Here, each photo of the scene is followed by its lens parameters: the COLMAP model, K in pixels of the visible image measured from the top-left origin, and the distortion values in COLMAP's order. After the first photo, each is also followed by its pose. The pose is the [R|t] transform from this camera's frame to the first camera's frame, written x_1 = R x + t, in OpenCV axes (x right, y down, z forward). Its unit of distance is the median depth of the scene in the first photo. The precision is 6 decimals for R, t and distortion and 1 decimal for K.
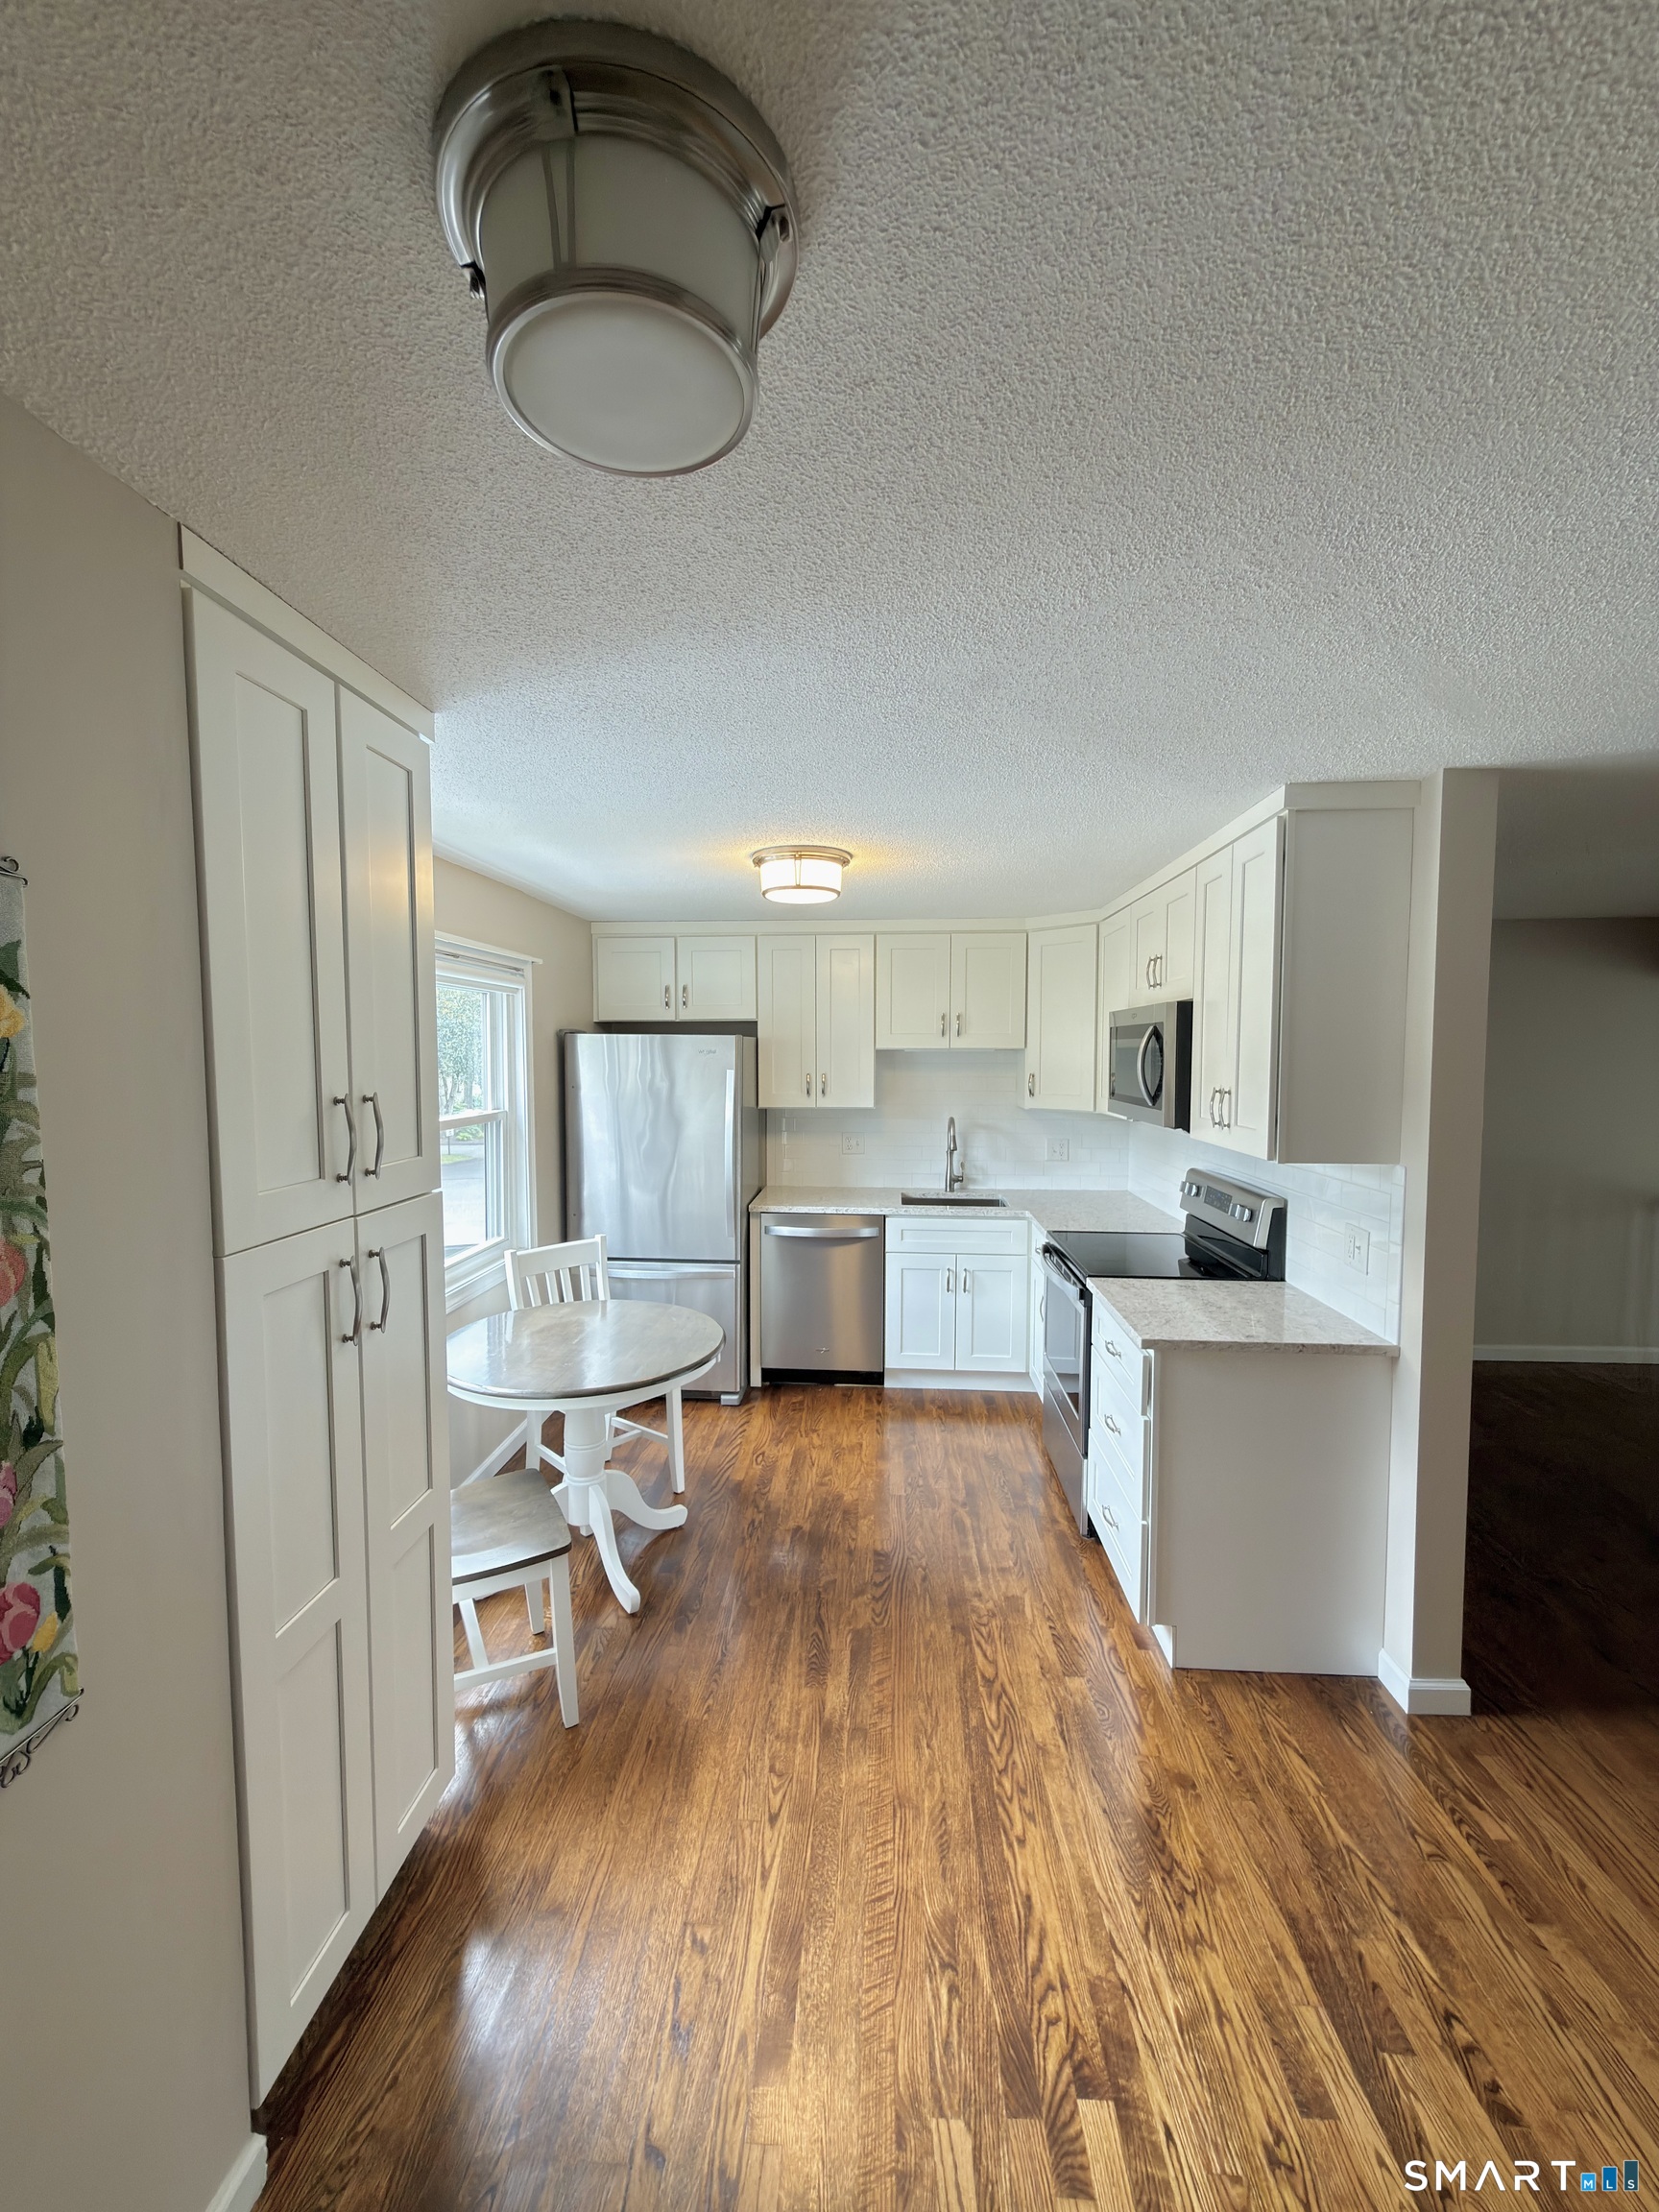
lens RADIAL K [[880.2, 0, 825.0], [0, 880.2, 1106.4], [0, 0, 1]] dist [-0.000819, 0.000742]
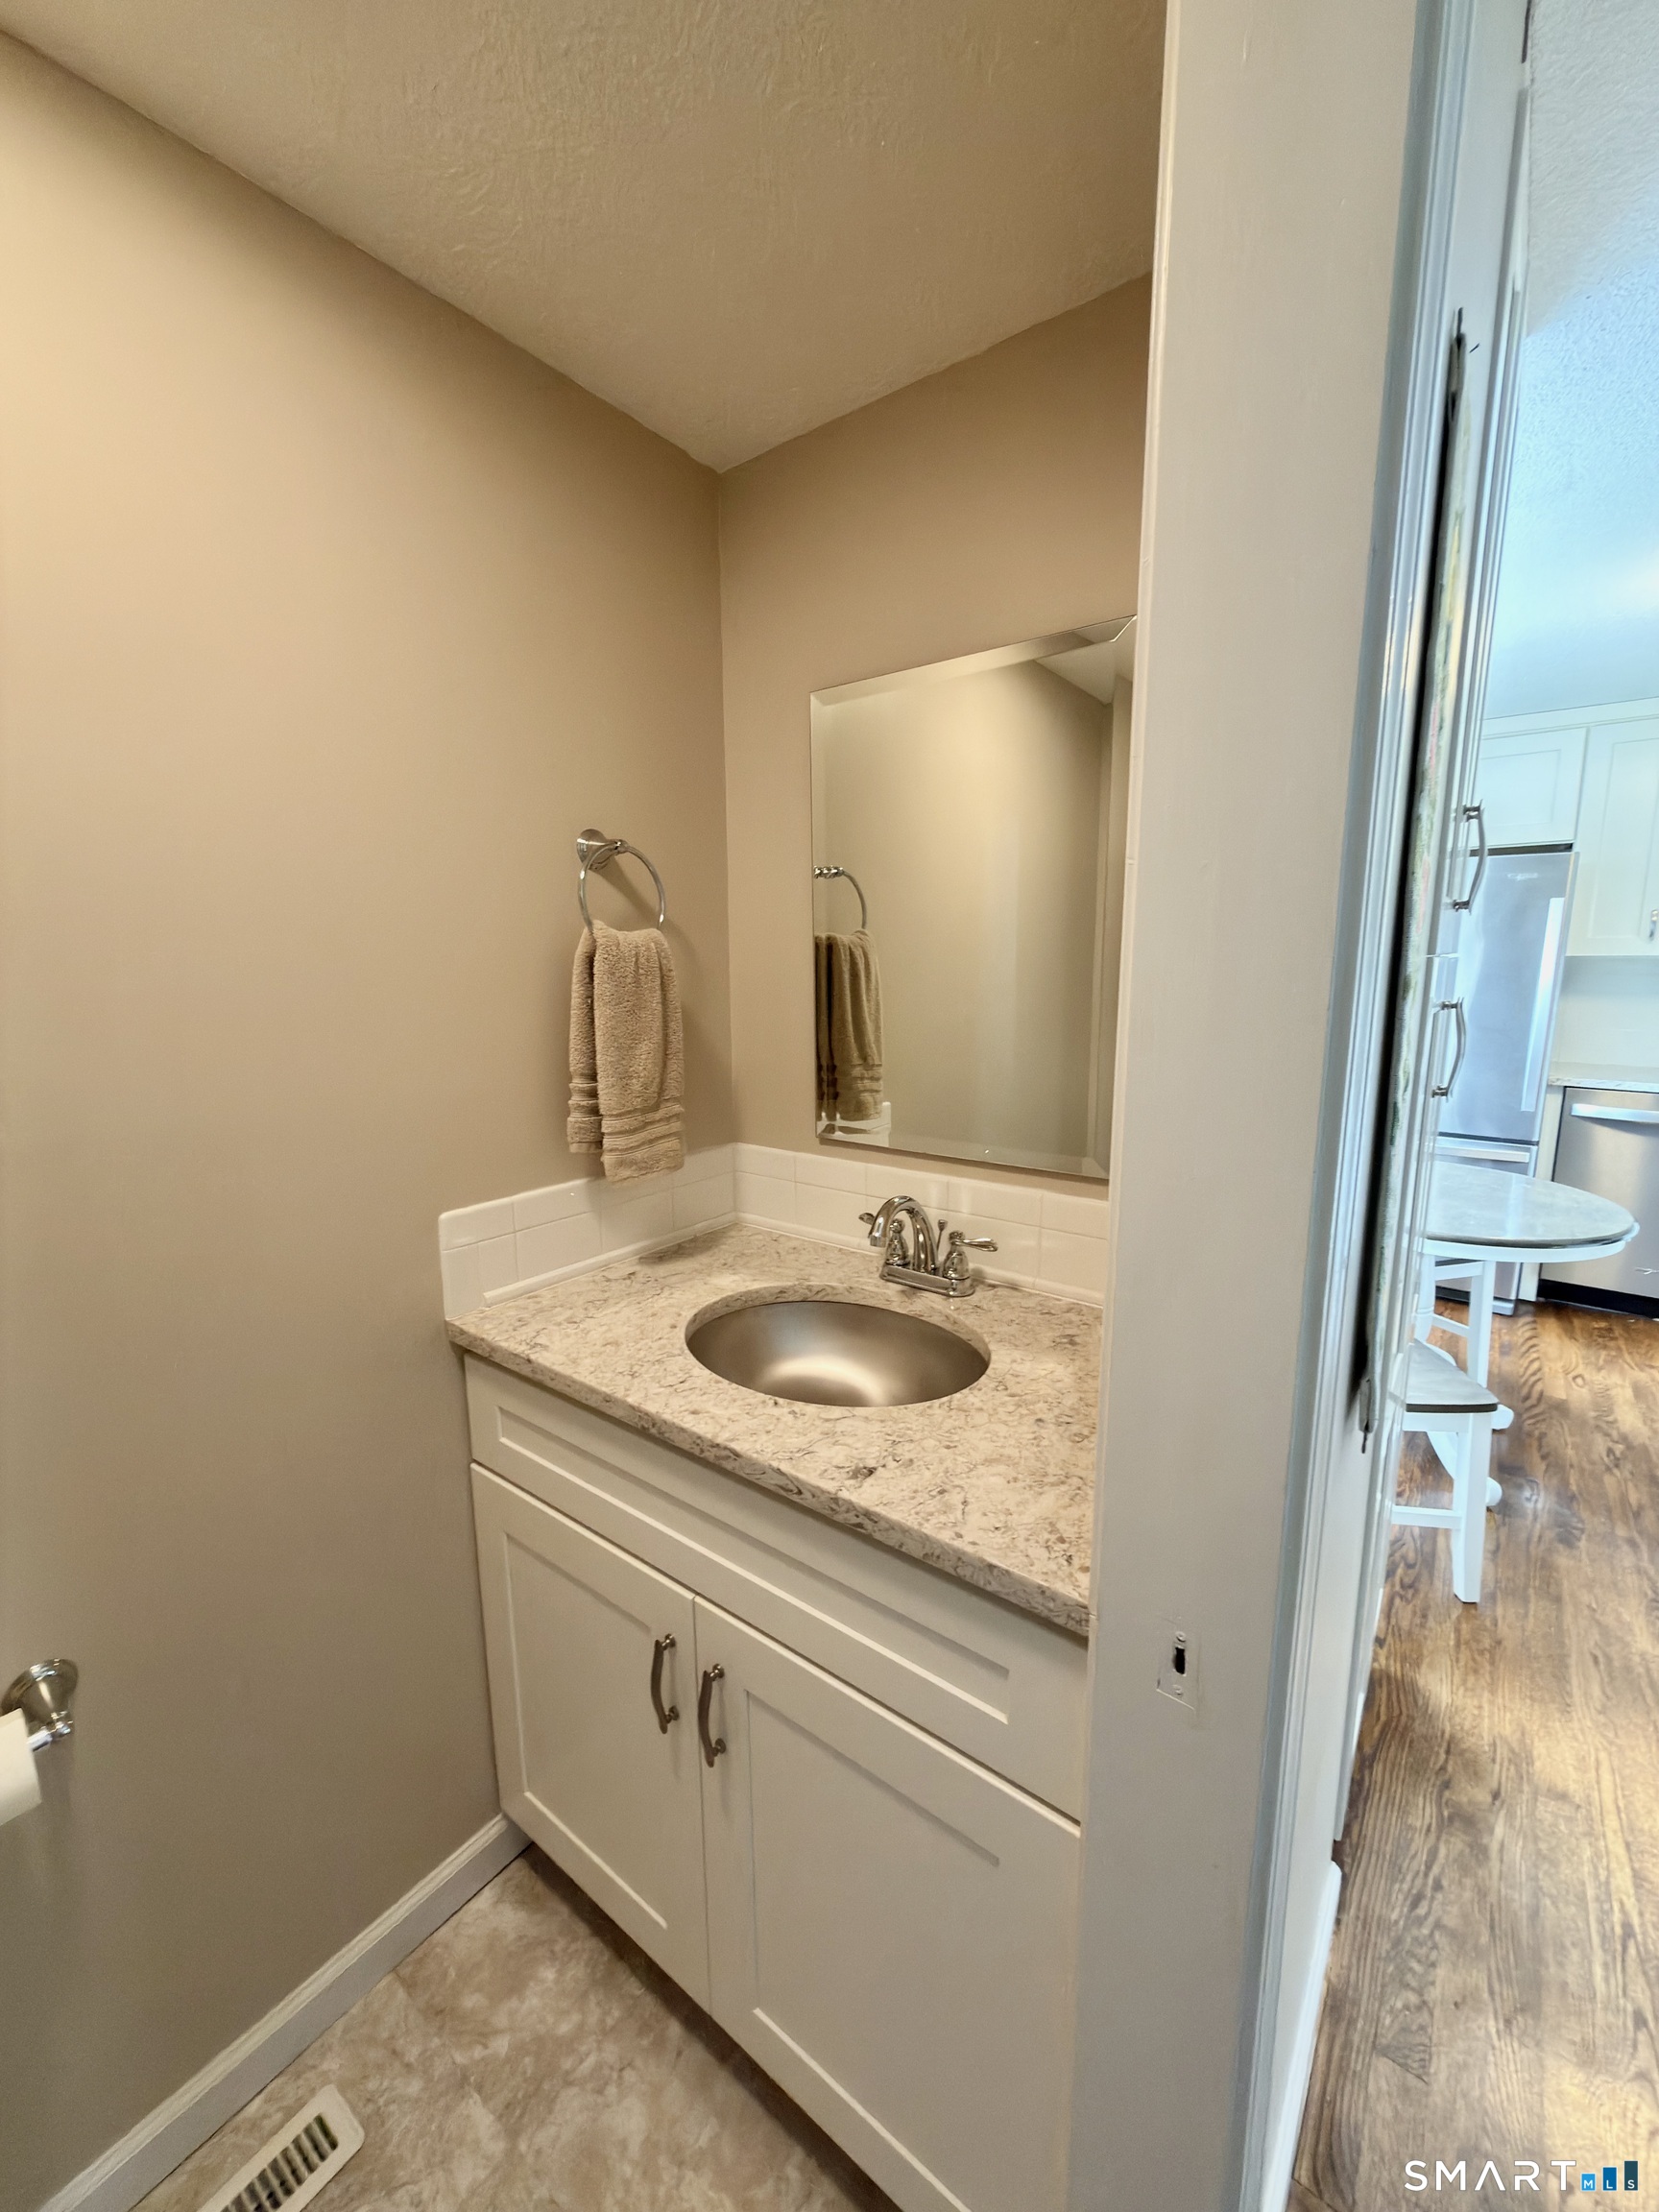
lens RADIAL K [[880.2, 0, 825.0], [0, 880.2, 1106.4], [0, 0, 1]] dist [-0.000819, 0.000742]
pose [[0.836169, 0.084551, -0.541915, -0.386446], [-0.027122, 0.993212, 0.113113, 0.129430], [0.547800, -0.079884, 0.832787, -0.042675]]
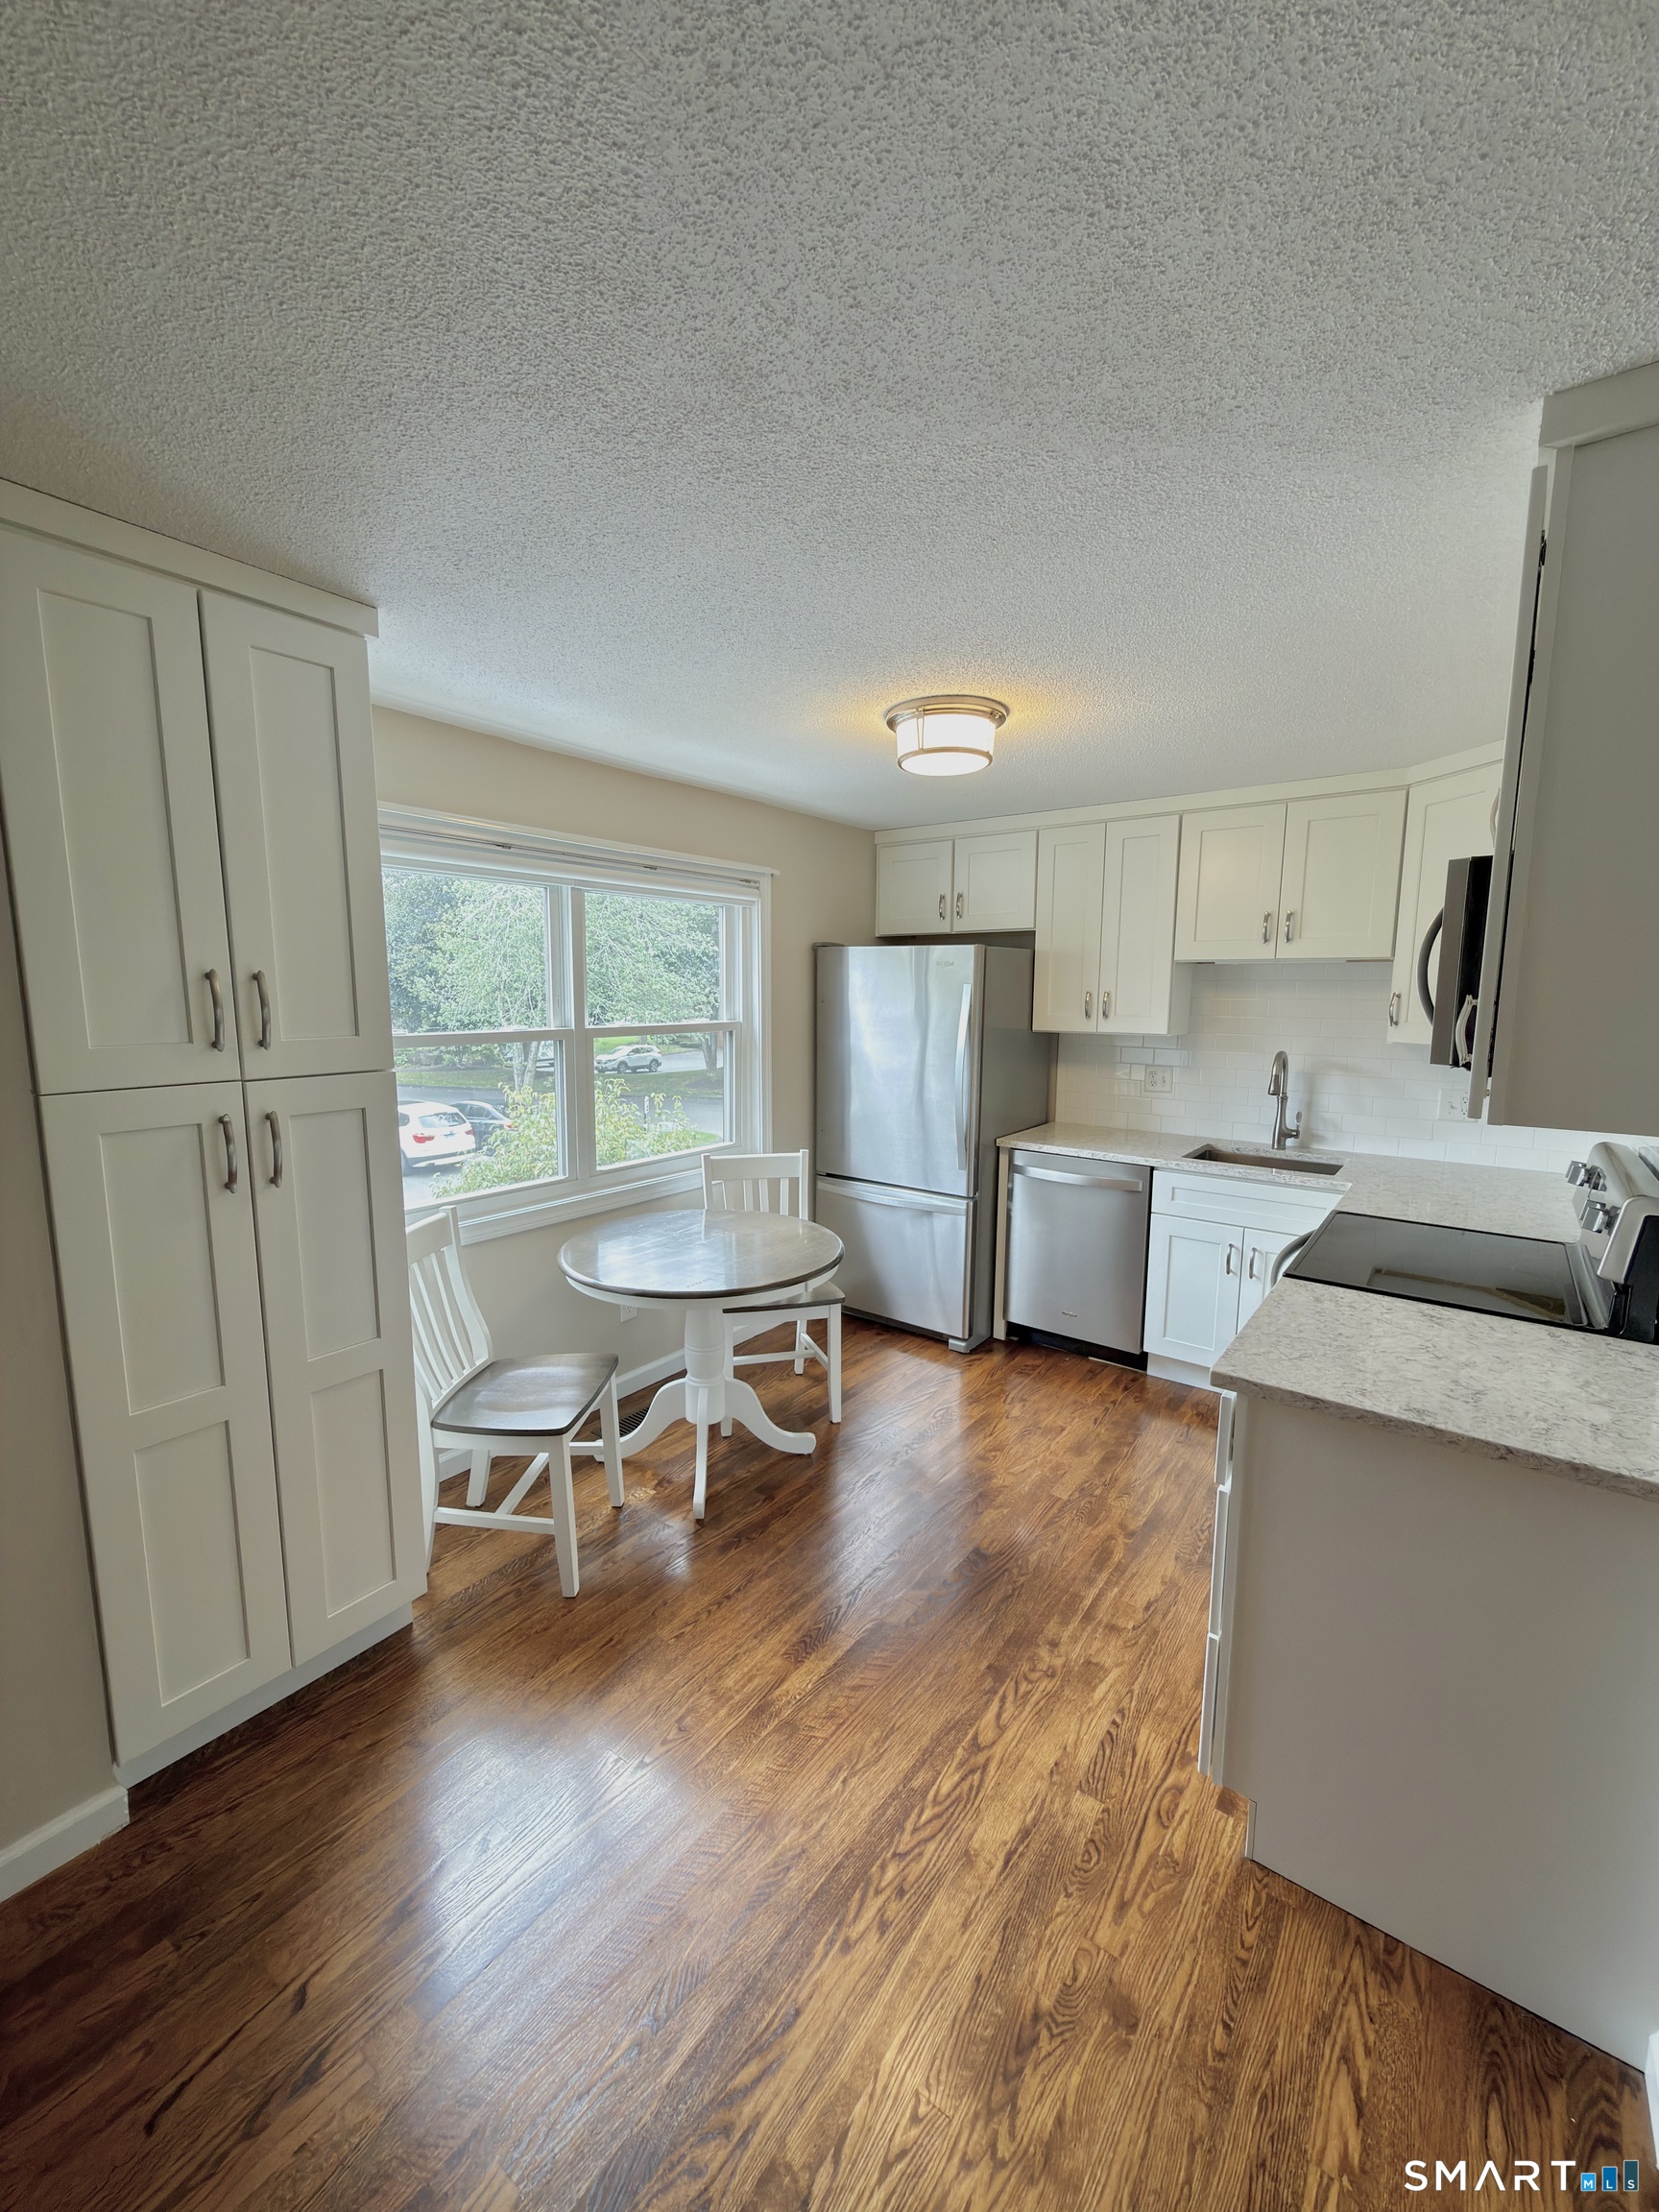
lens RADIAL K [[880.2, 0, 825.0], [0, 880.2, 1106.4], [0, 0, 1]] dist [-0.000819, 0.000742]
pose [[0.839223, 0.077405, -0.538251, 0.473696], [-0.038404, 0.995782, 0.083323, 0.023784], [0.542430, -0.049256, 0.838656, 0.308975]]
